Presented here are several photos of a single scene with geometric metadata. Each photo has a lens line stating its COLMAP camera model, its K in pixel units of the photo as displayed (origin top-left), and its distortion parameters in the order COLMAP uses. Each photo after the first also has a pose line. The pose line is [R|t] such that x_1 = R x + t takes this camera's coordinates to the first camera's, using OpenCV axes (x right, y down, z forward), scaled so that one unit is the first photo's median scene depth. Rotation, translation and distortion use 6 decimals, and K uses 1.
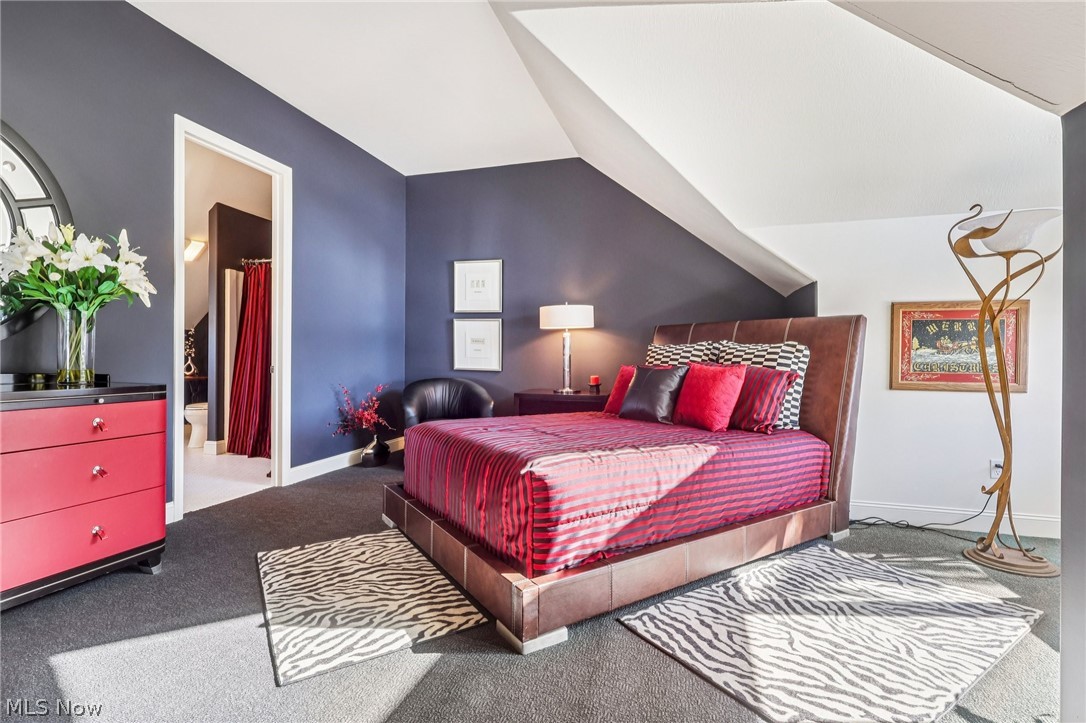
lens RADIAL K [[507.9, 0, 543.0], [0, 507.9, 361.5], [0, 0, 1]] dist [-0.017412, -0.000019]
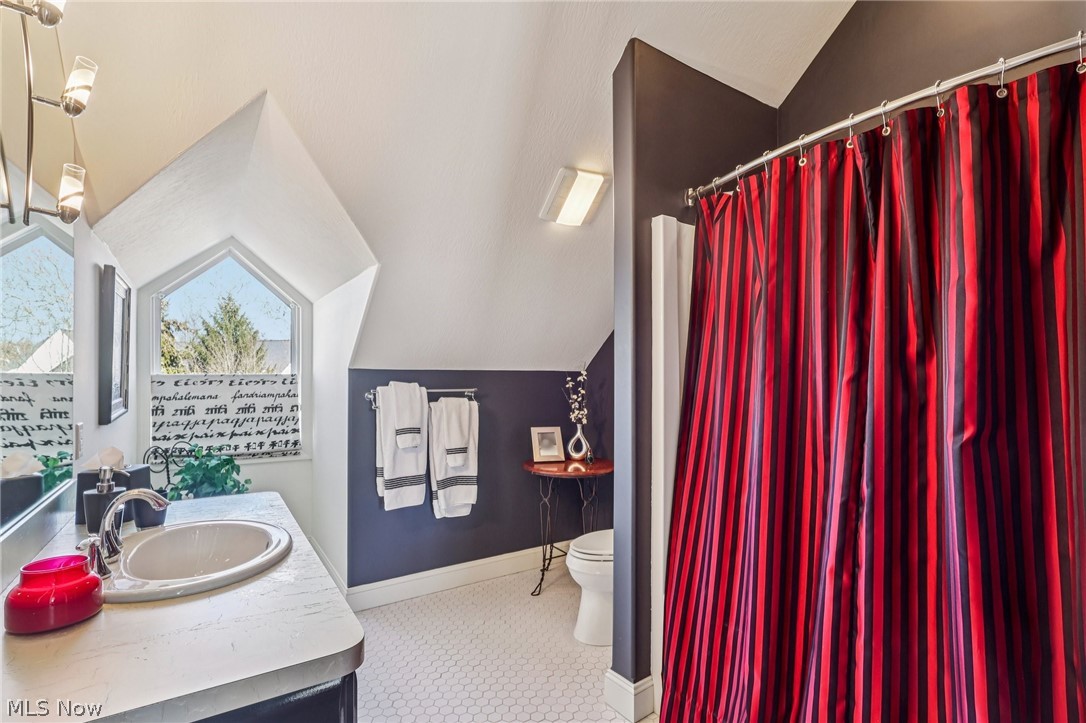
lens RADIAL K [[507.9, 0, 543.0], [0, 507.9, 361.5], [0, 0, 1]] dist [-0.017412, -0.000019]
pose [[0.761834, -0.013933, -0.647623, -0.524215], [0.001939, 0.999813, -0.019229, -0.081793], [0.647770, 0.013393, 0.761718, 0.772385]]
